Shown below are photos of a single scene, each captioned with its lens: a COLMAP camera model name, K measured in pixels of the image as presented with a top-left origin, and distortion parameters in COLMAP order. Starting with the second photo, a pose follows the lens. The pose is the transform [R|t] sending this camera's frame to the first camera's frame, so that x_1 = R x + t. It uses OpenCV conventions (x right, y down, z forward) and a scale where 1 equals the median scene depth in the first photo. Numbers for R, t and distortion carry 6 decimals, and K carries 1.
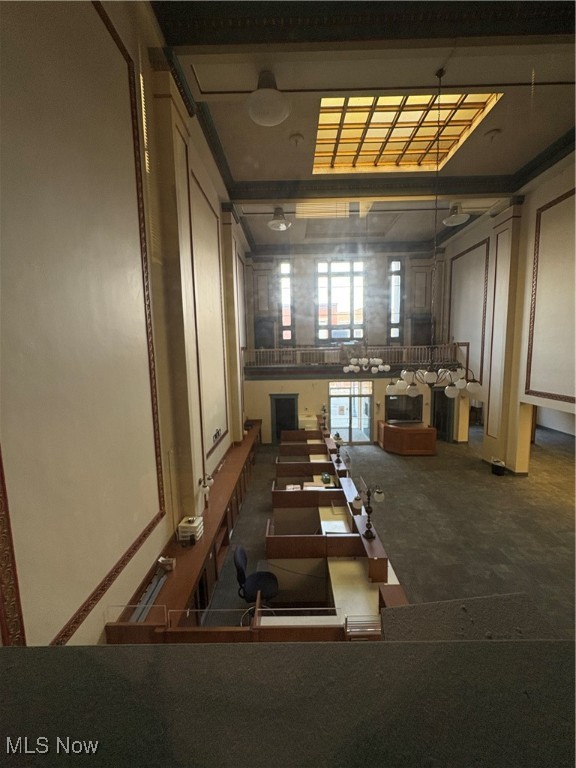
lens RADIAL K [[305.3, 0, 285.6], [0, 305.3, 386.3], [0, 0, 1]] dist [-0.001970, 0.000486]
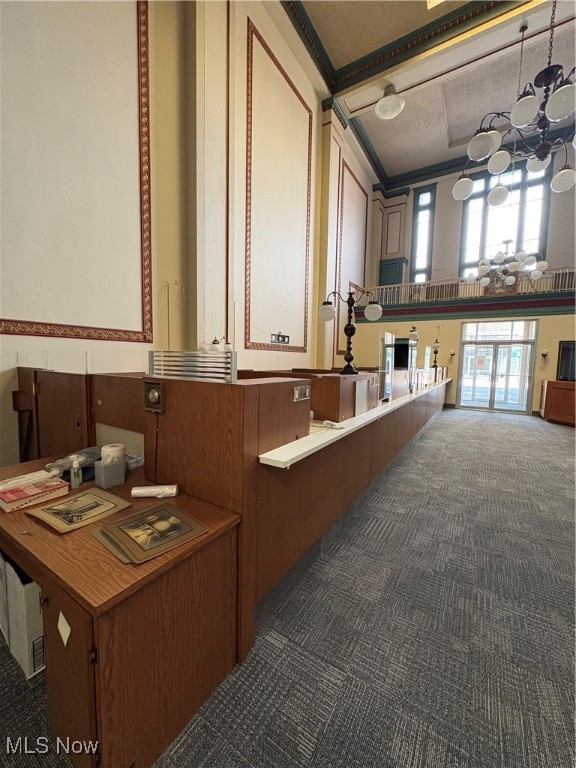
lens RADIAL K [[305.3, 0, 287.5], [0, 305.3, 382.4], [0, 0, 1]] dist [-0.001970, 0.000486]
pose [[0.853161, 0.082733, -0.515045, 0.254969], [-0.105470, 0.994310, -0.014989, 0.278783], [0.510874, 0.067109, 0.857032, 0.218969]]
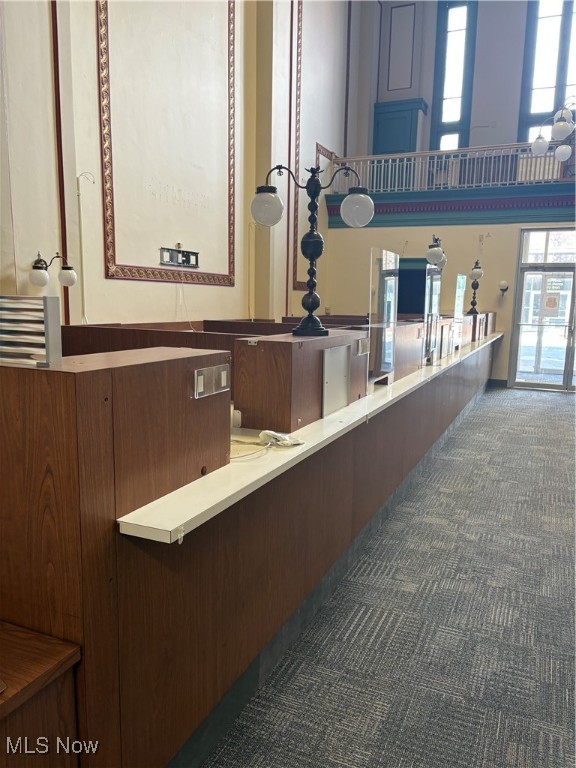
lens RADIAL K [[585.4, 0, 292.9], [0, 585.4, 388.5], [0, 0, 1]] dist [0.025174, -0.016046]
pose [[0.922714, 0.101252, -0.371950, 0.254063], [-0.089049, 0.994777, 0.049890, 0.272414], [0.375059, -0.012912, 0.926911, 0.233367]]
